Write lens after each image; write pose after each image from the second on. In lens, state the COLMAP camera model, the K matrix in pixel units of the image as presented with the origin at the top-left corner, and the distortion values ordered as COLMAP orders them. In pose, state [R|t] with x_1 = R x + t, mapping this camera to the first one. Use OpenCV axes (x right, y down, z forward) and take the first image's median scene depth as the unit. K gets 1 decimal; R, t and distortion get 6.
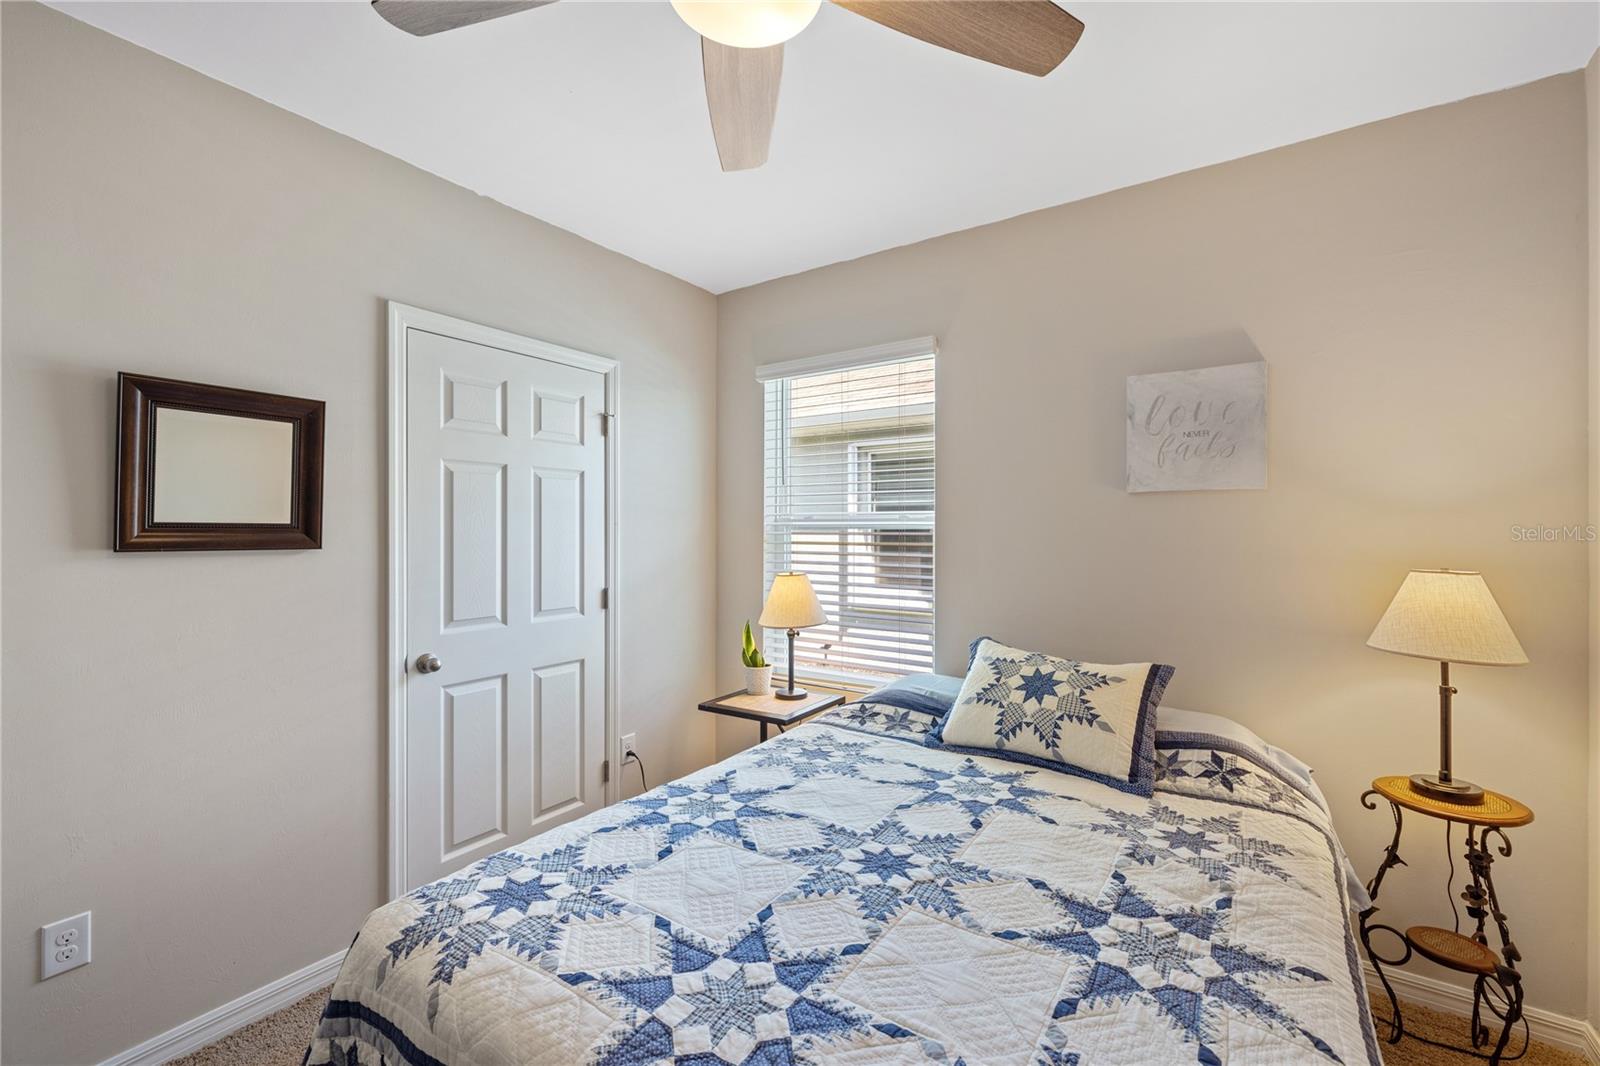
lens RADIAL K [[669.9, 0, 807.9], [0, 669.9, 532.0], [0, 0, 1]] dist [0.002549, 0.000111]
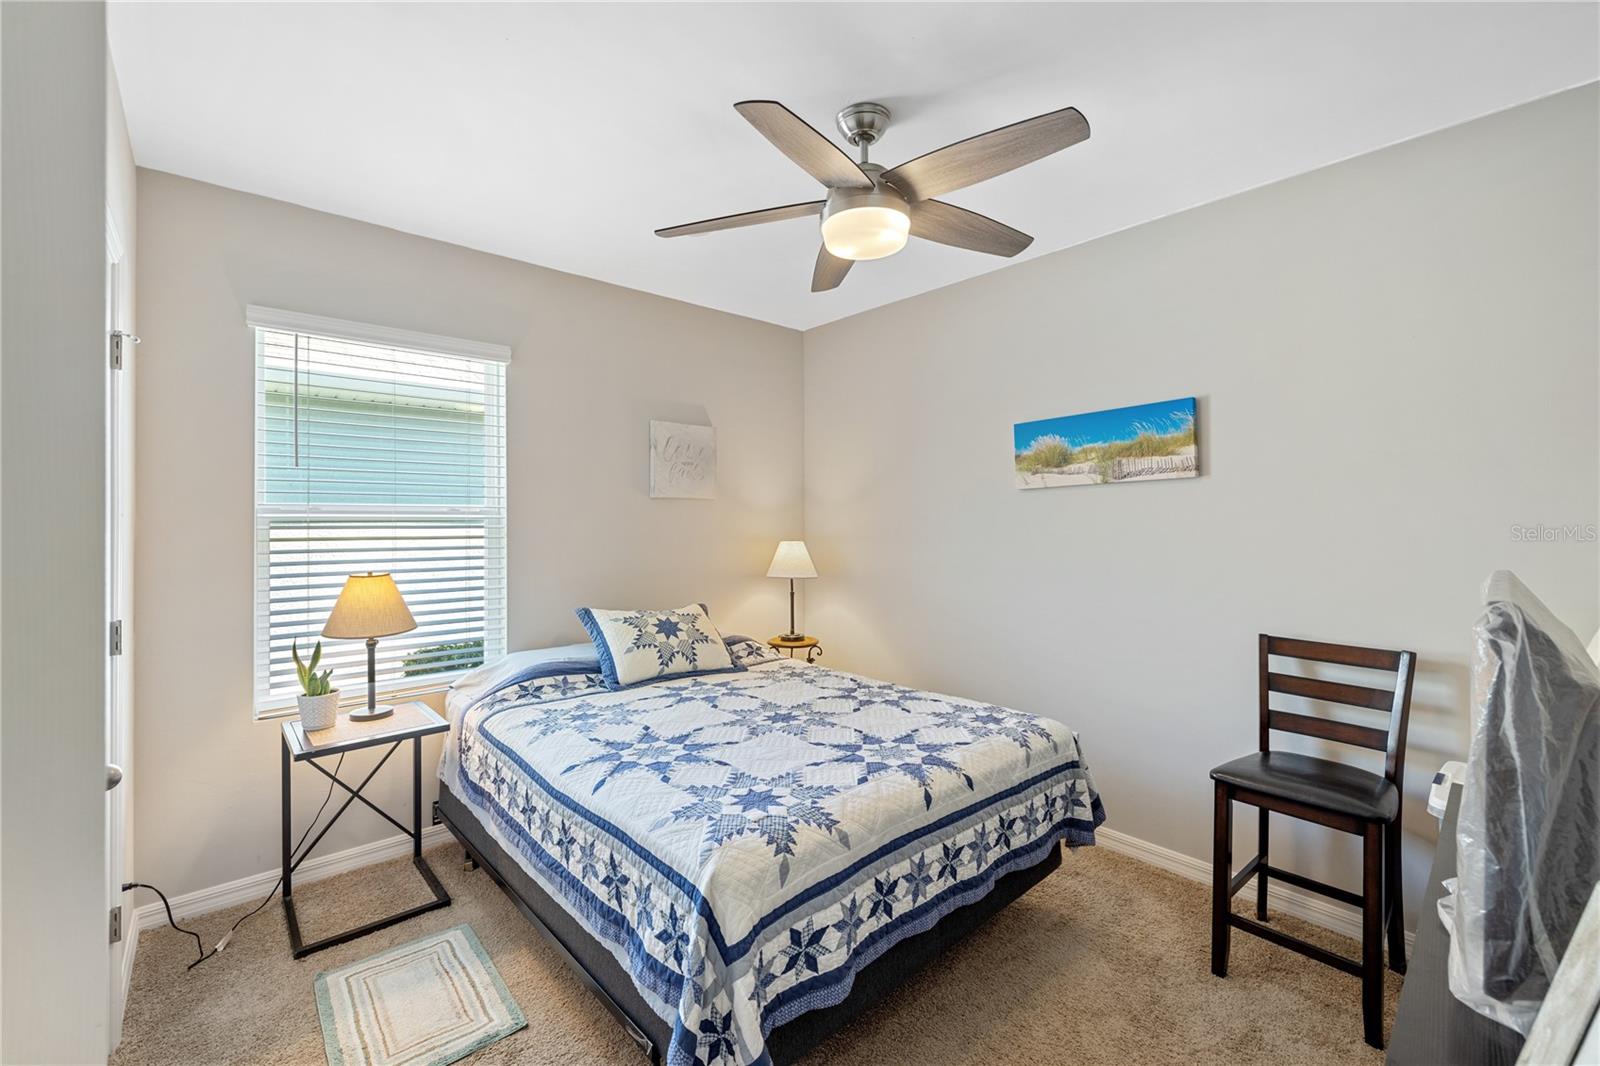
lens RADIAL K [[669.9, 0, 787.1], [0, 669.9, 535.5], [0, 0, 1]] dist [0.002549, 0.000111]
pose [[0.258723, -0.021809, 0.965705, -1.096266], [0.006372, 0.999762, 0.020871, -0.004471], [-0.965930, 0.000753, 0.258801, 0.392240]]
